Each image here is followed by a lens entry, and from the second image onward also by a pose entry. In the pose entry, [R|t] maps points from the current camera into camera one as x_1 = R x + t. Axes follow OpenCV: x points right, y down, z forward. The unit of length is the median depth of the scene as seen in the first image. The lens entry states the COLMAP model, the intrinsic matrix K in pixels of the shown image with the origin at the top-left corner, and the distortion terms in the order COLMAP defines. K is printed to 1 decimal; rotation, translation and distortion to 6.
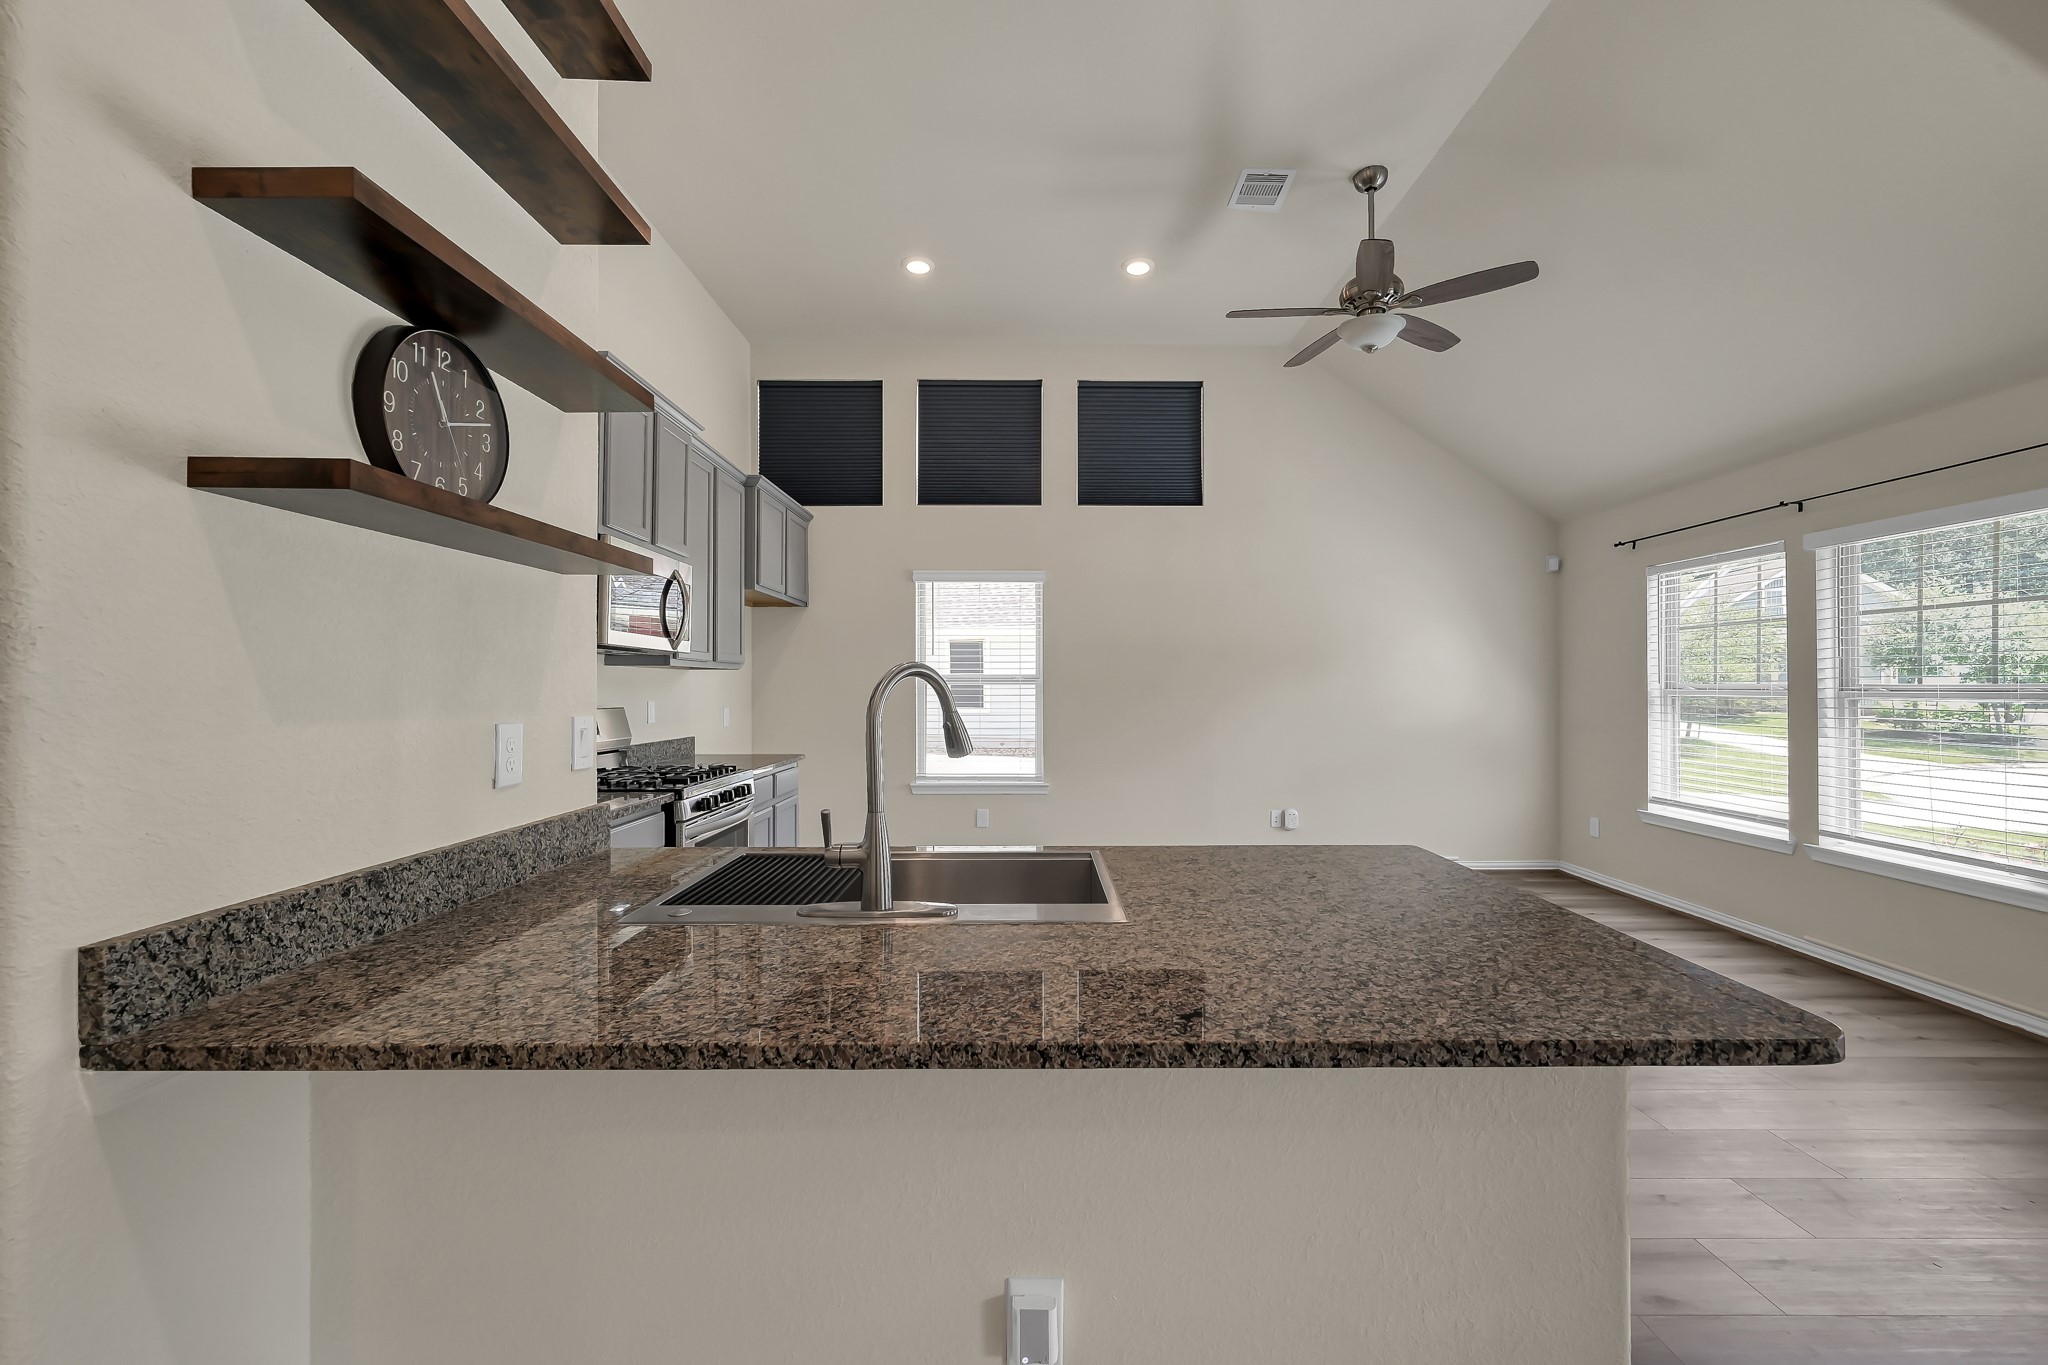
lens RADIAL K [[806.6, 0, 1030.7], [0, 806.6, 684.1], [0, 0, 1]] dist [-0.002036, 0.000995]
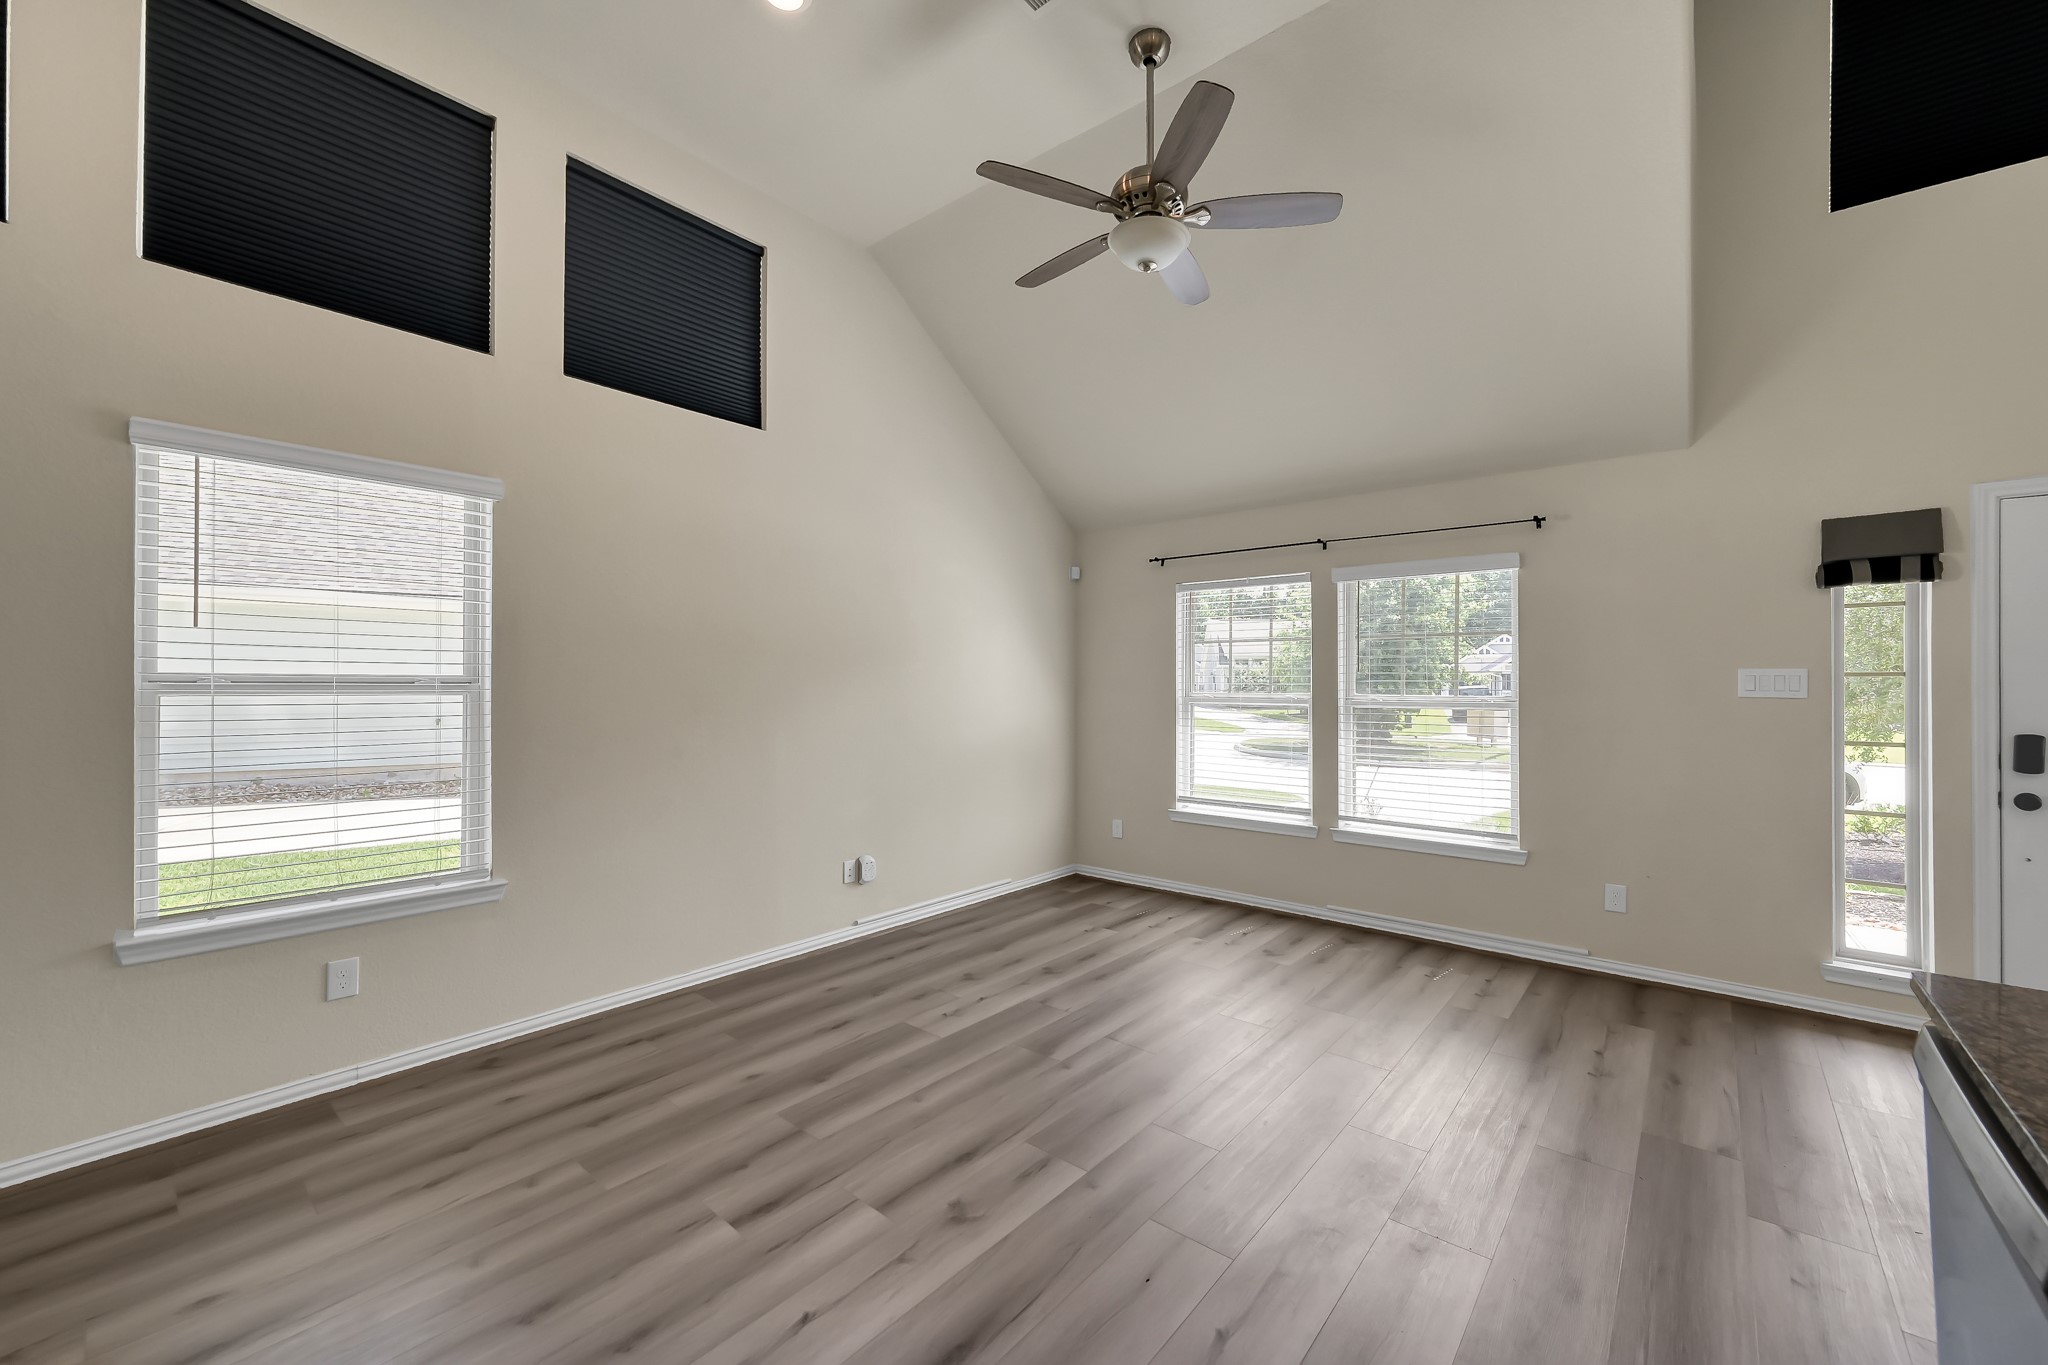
lens RADIAL K [[806.6, 0, 1032.2], [0, 806.6, 686.0], [0, 0, 1]] dist [-0.002036, 0.000995]
pose [[0.642640, 0.001650, 0.766167, -0.163409], [-0.006180, 0.999976, 0.003031, -0.009195], [-0.766143, -0.006683, 0.642635, 0.390330]]
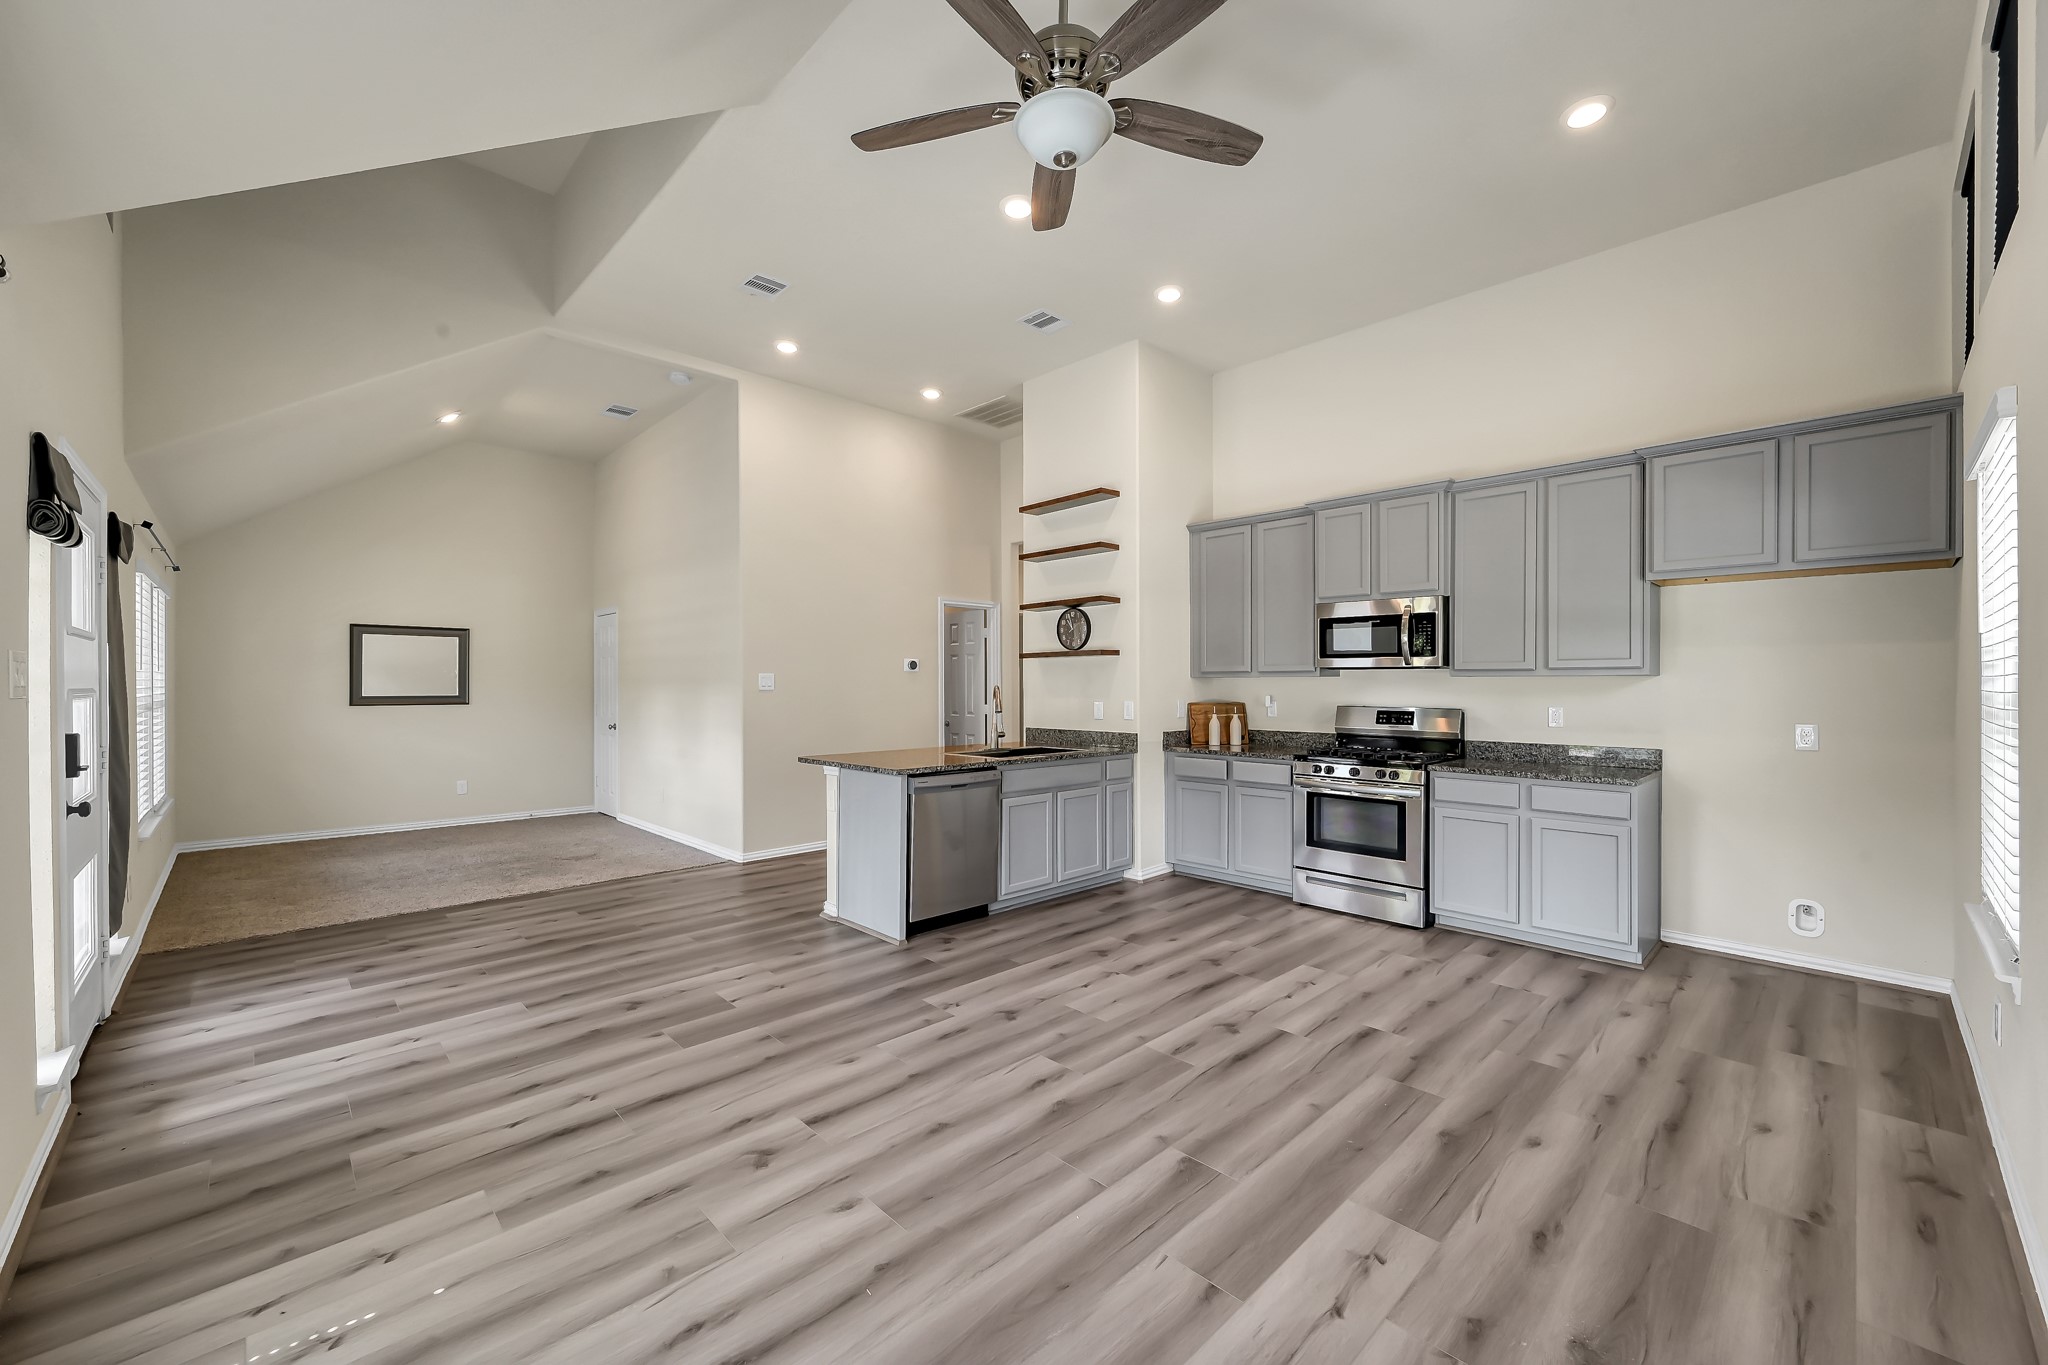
lens RADIAL K [[806.6, 0, 1031.8], [0, 806.6, 684.0], [0, 0, 1]] dist [-0.002036, 0.000995]
pose [[-0.717951, 0.001062, -0.696093, 0.584708], [0.002369, 0.999997, -0.000918, -0.007541], [0.696089, -0.002309, -0.717951, 0.956339]]
